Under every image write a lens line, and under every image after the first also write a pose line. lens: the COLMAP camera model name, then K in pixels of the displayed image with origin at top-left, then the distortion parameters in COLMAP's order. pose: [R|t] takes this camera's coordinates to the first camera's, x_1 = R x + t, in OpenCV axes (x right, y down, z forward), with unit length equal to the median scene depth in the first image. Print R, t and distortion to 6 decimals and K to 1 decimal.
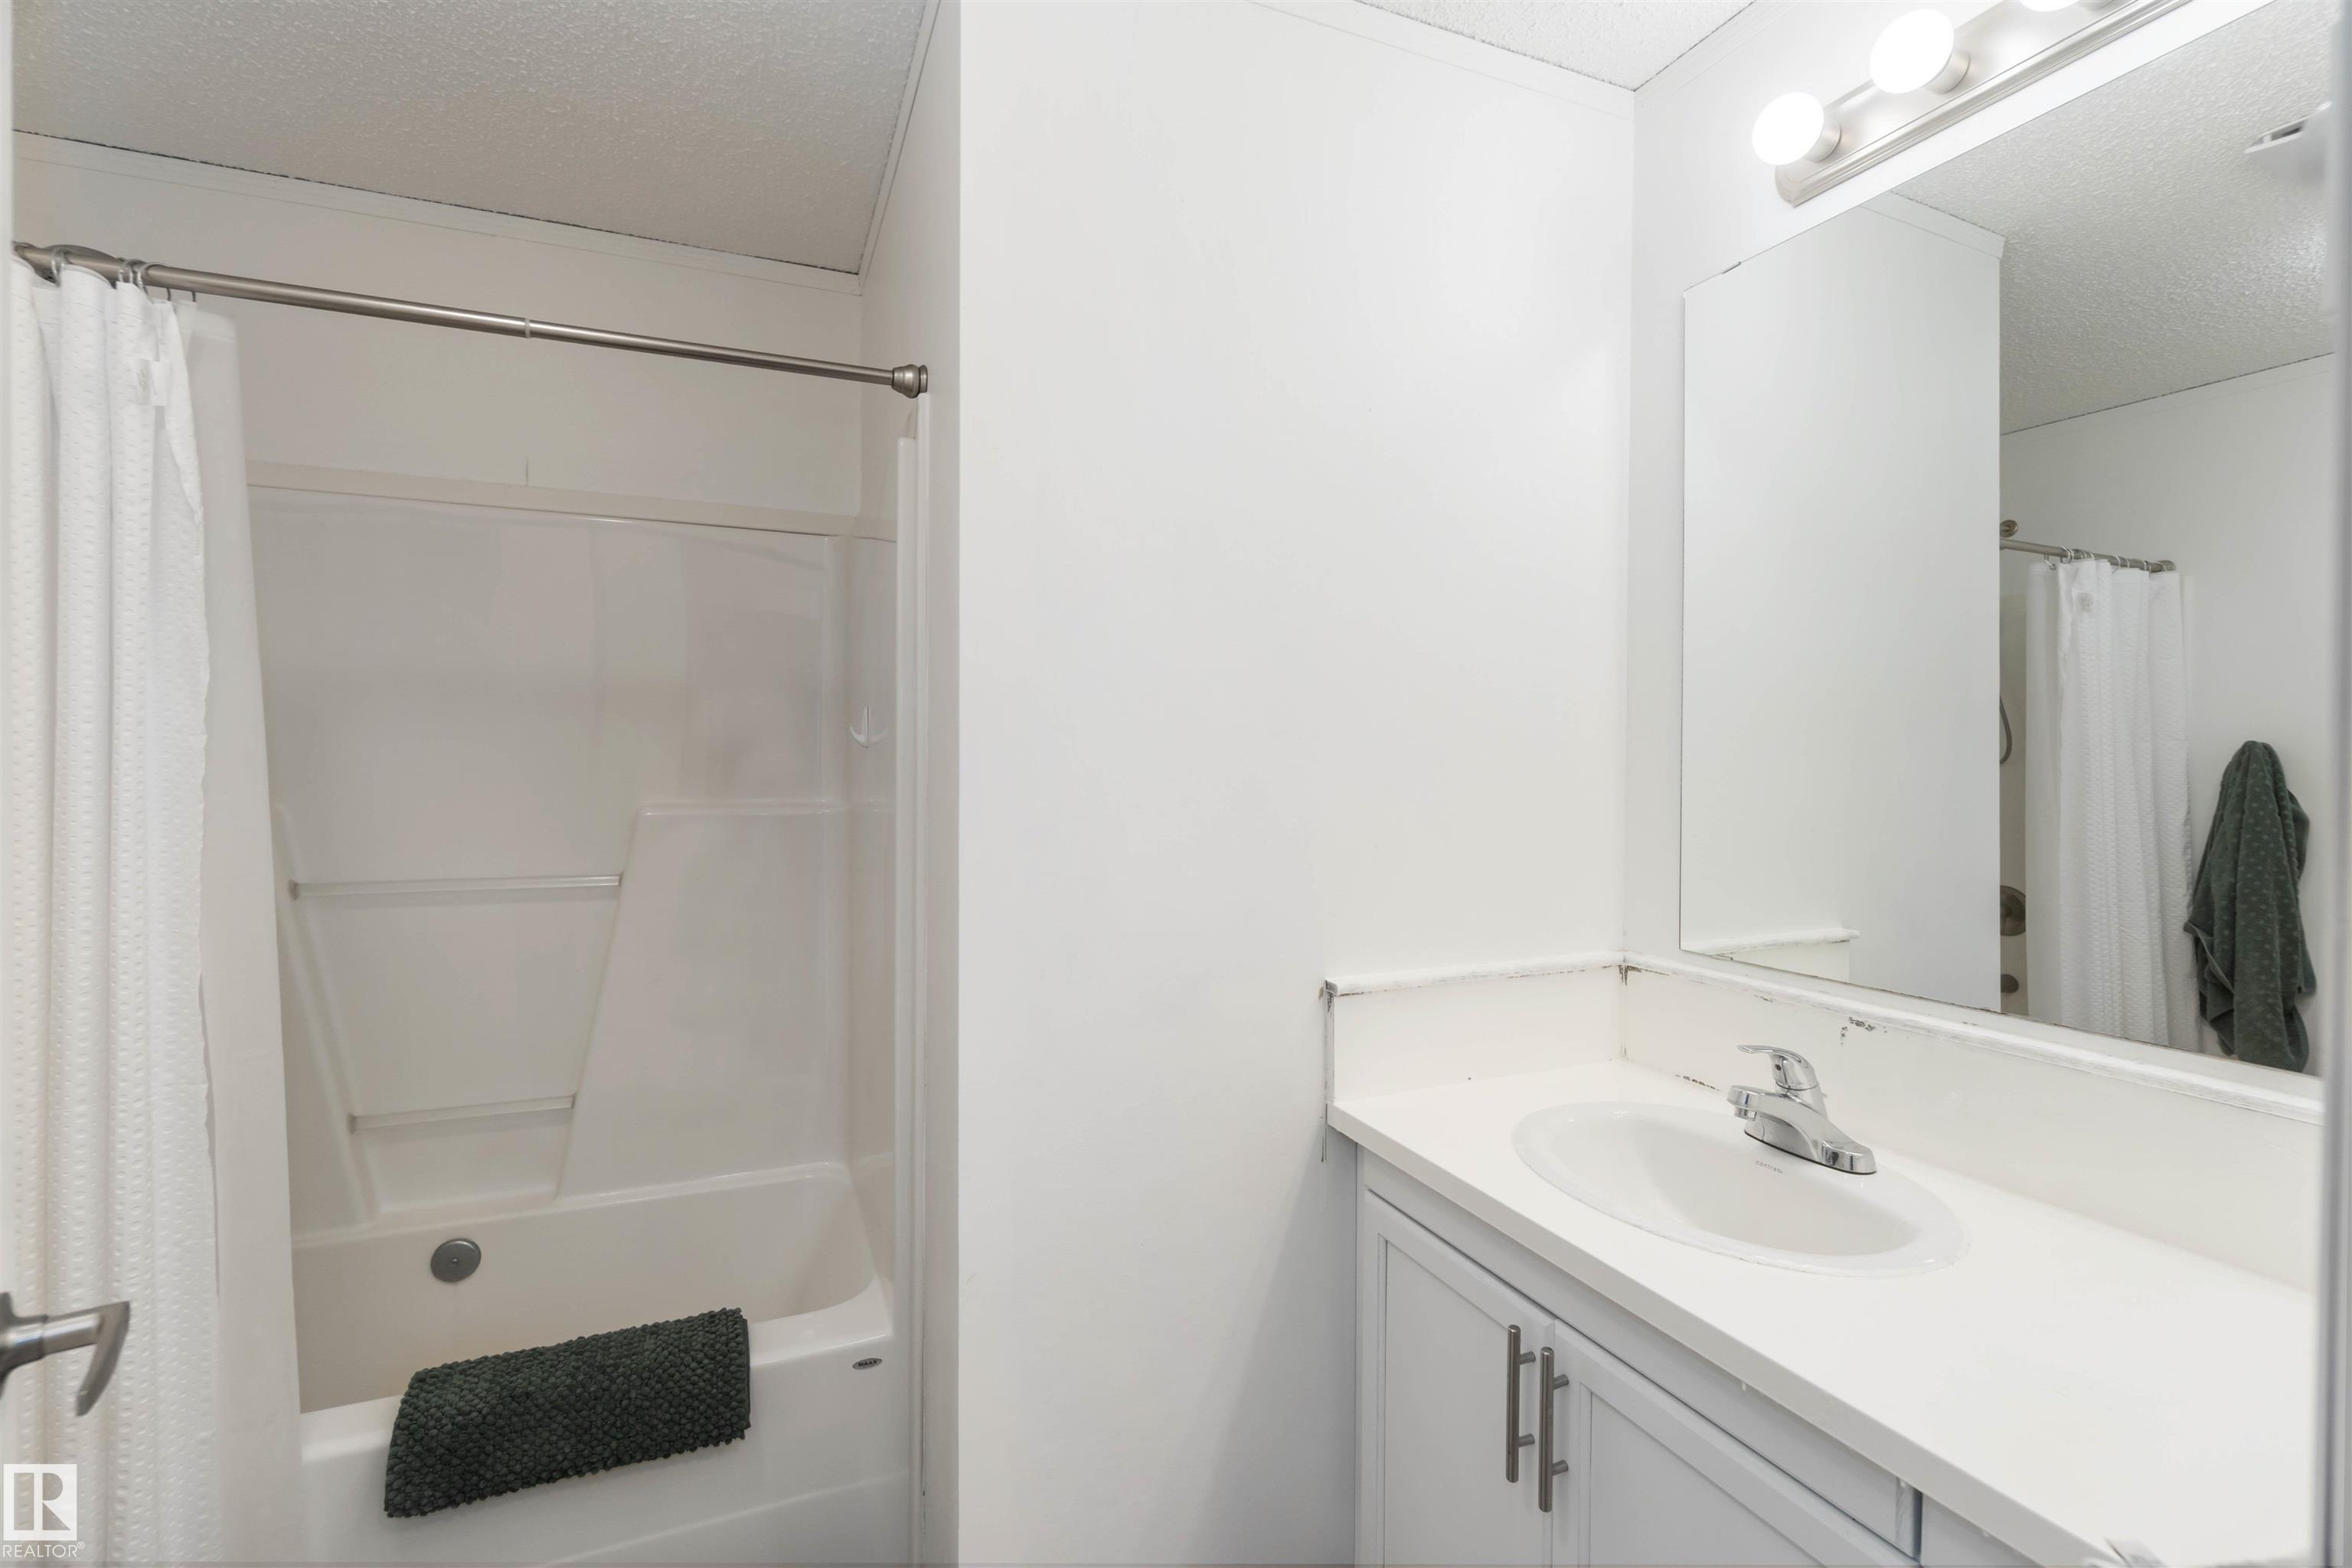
lens RADIAL K [[1023.5, 0, 1172.4], [0, 1023.5, 775.6], [0, 0, 1]] dist [-0.002406, -0.001220]
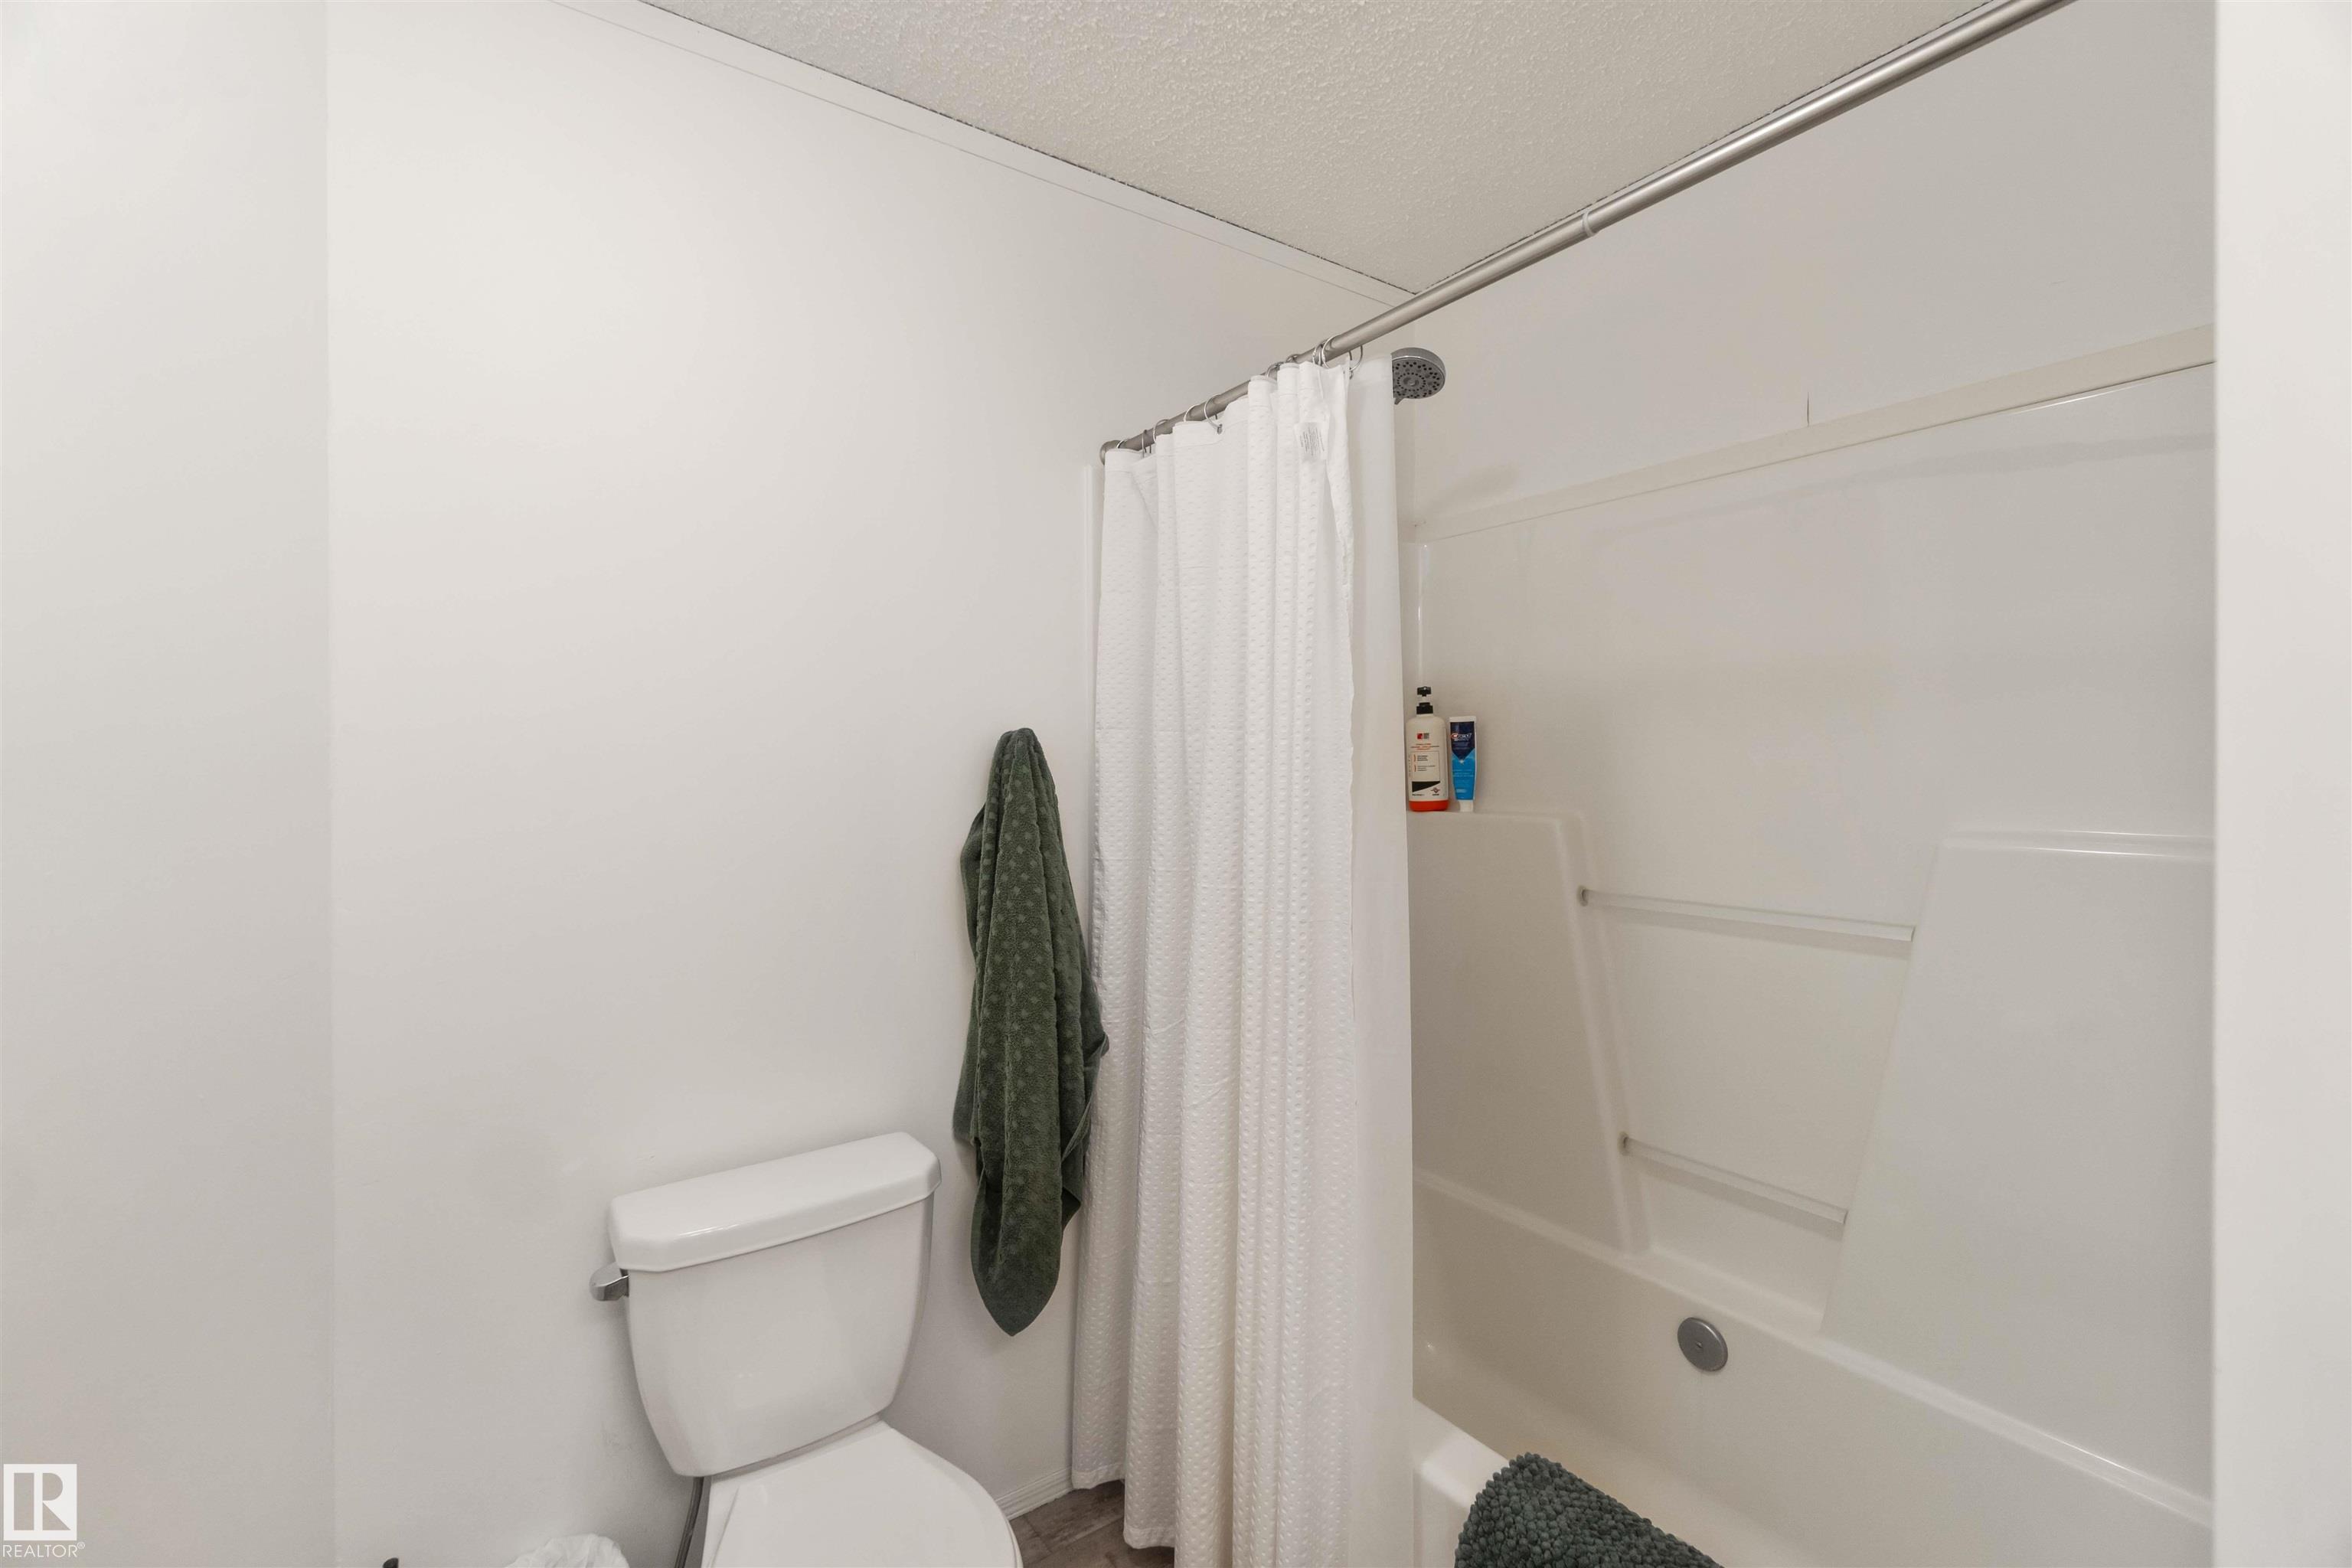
lens RADIAL K [[1023.5, 0, 1180.5], [0, 1023.5, 766.2], [0, 0, 1]] dist [-0.002406, -0.001220]
pose [[0.218894, -0.008105, -0.975715, 0.053091], [-0.010266, 0.999891, -0.010609, -0.003024], [0.975695, 0.012339, 0.218787, 0.378319]]
